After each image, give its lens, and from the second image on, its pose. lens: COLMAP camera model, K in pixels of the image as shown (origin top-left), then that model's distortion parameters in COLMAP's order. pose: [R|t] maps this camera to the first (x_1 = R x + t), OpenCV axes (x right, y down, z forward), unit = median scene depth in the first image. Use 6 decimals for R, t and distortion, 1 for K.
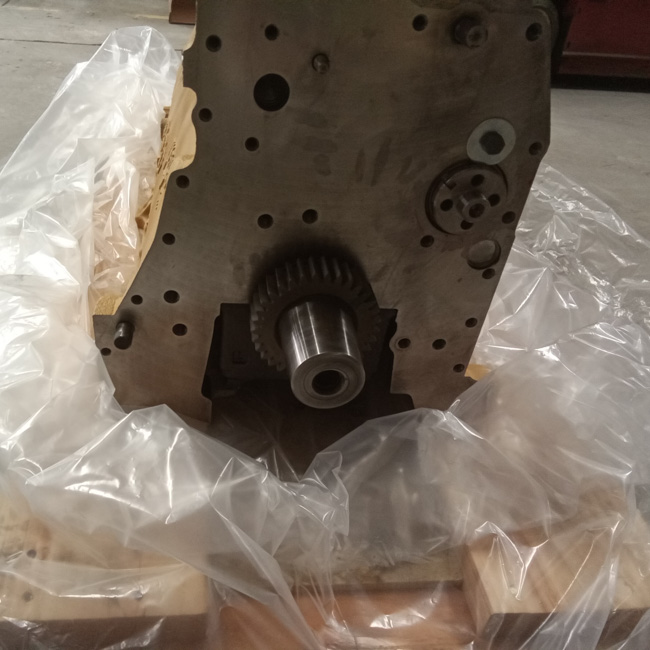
lens RADIAL K [[596.8, 0, 265.7], [0, 596.8, 325.9], [0, 0, 1]] dist [0.060816, -0.095090]
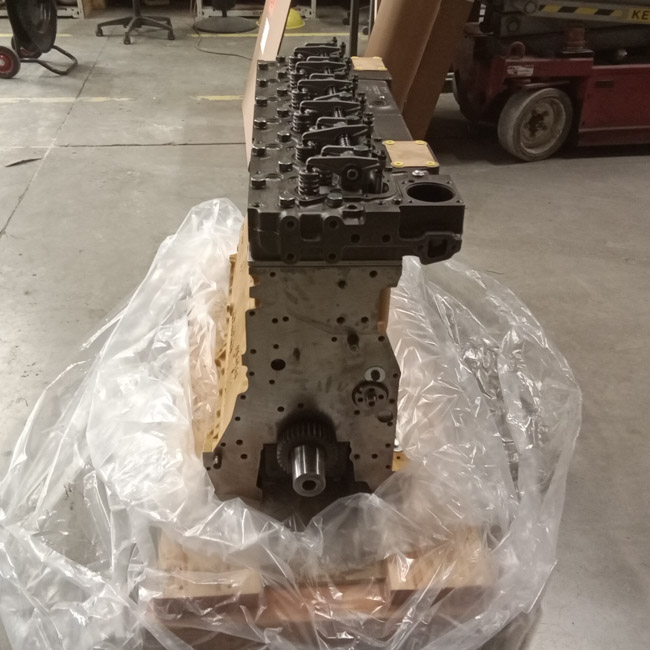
lens RADIAL K [[732.9, 0, 324.1], [0, 732.9, 265.3], [0, 0, 1]] dist [0.093948, -0.175373]
pose [[0.998030, -0.049935, -0.037970, 0.272525], [0.045943, 0.993968, -0.099584, -0.401209], [0.042713, 0.097643, 0.994304, -1.651634]]
